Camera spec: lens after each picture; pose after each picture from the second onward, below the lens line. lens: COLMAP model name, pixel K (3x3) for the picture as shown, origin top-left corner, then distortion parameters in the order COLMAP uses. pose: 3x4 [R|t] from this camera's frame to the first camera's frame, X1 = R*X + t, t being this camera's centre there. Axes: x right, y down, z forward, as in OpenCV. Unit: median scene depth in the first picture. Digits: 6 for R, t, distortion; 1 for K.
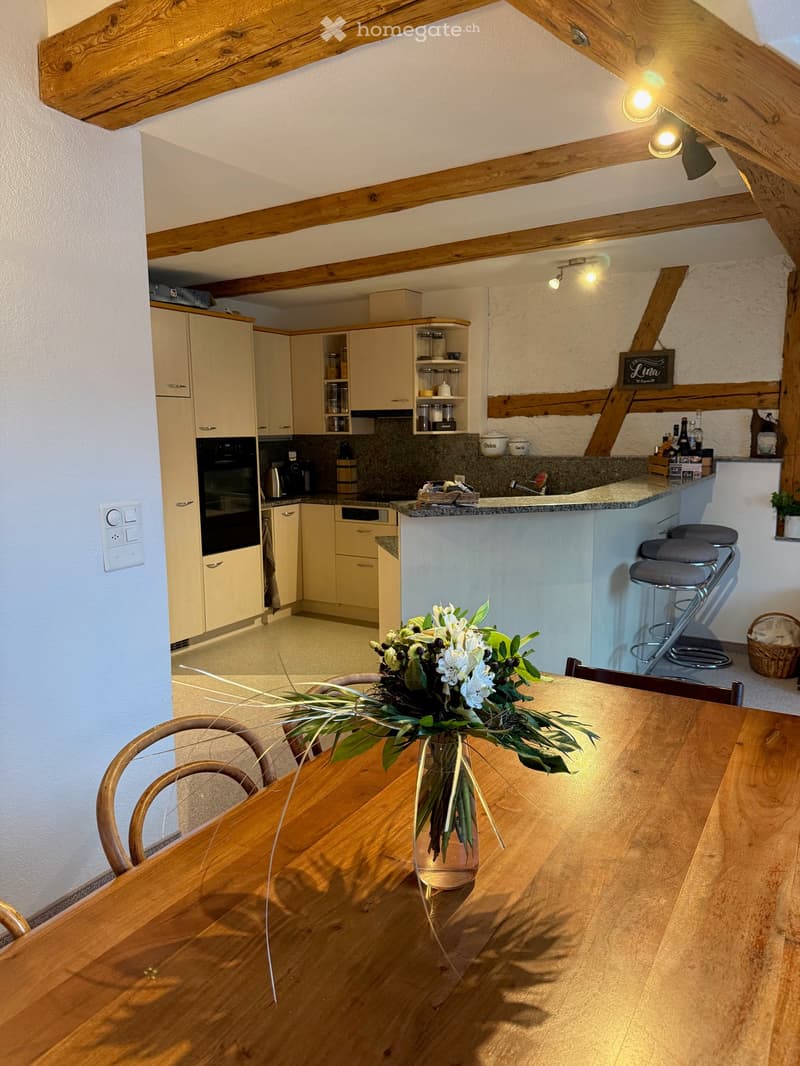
lens RADIAL K [[761.9, 0, 397.0], [0, 761.9, 540.9], [0, 0, 1]] dist [0.044071, -0.047201]
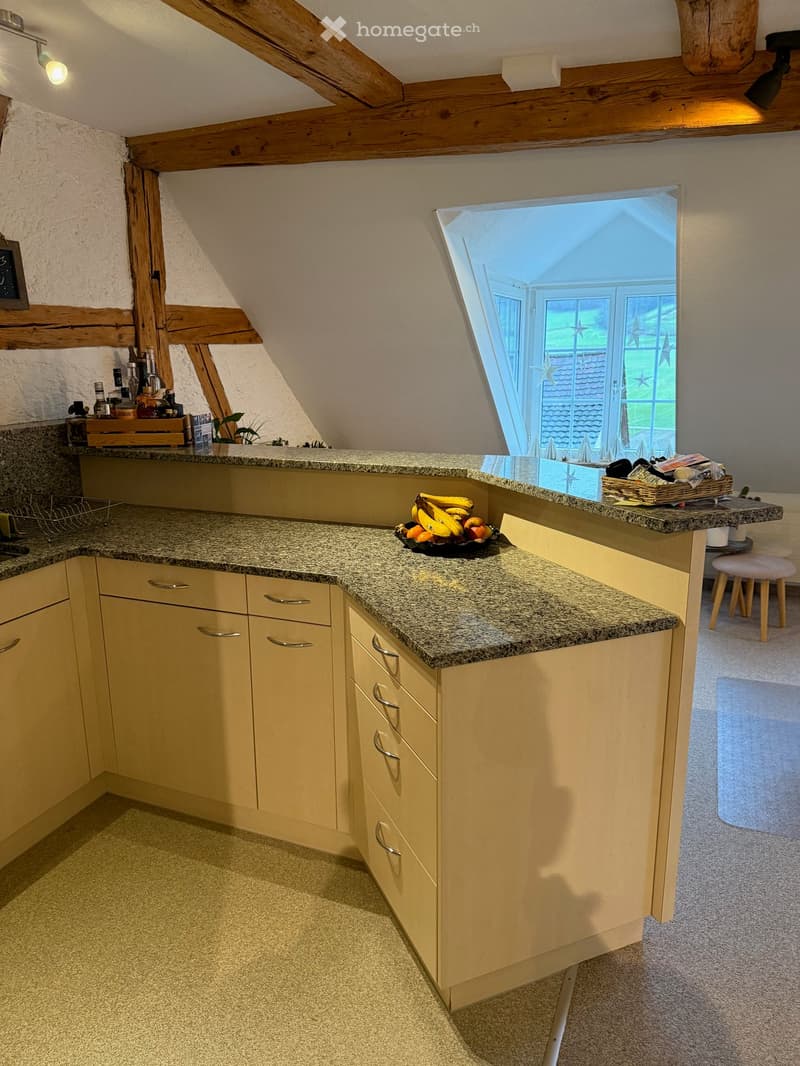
lens RADIAL K [[761.9, 0, 390.3], [0, 761.9, 544.4], [0, 0, 1]] dist [0.044071, -0.047201]
pose [[-0.154745, -0.232666, 0.960167, -0.241737], [0.168569, 0.951404, 0.257710, -0.101598], [-0.973467, 0.201733, -0.108005, 0.641483]]
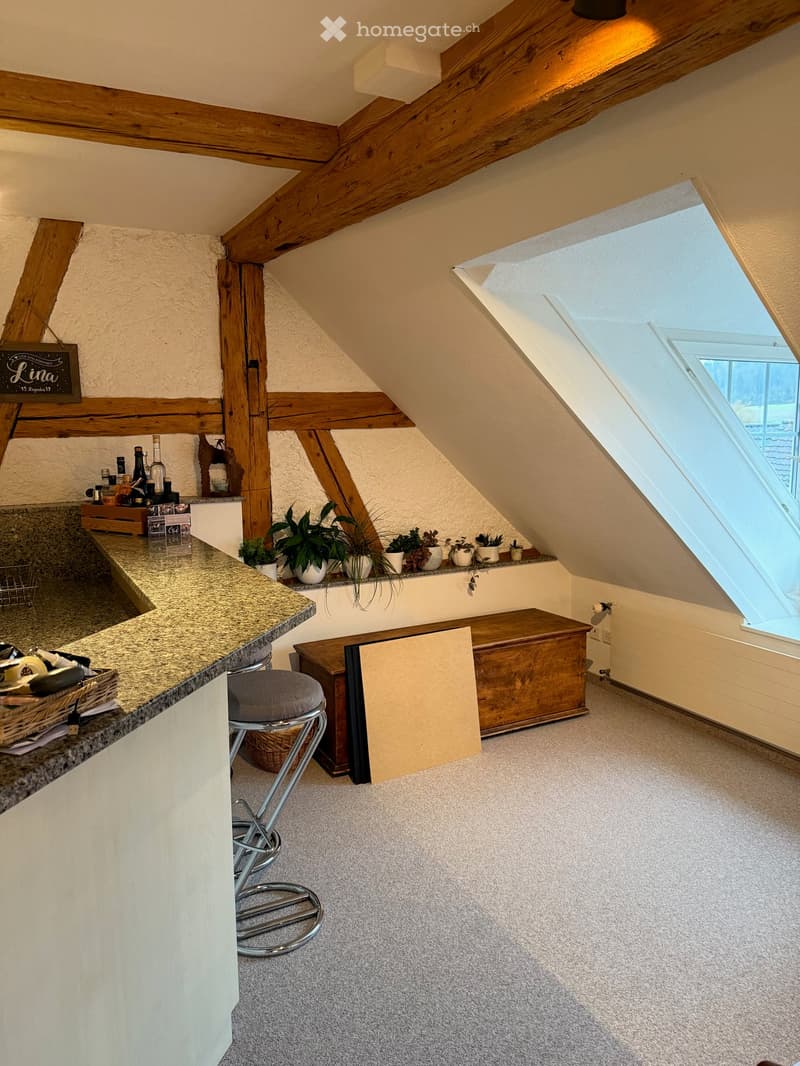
lens RADIAL K [[761.9, 0, 397.9], [0, 761.9, 539.9], [0, 0, 1]] dist [0.044071, -0.047201]
pose [[0.514058, -0.124614, 0.848655, -0.066857], [0.139502, 0.988364, 0.060628, -0.063253], [-0.846336, 0.087223, 0.525460, 0.326469]]
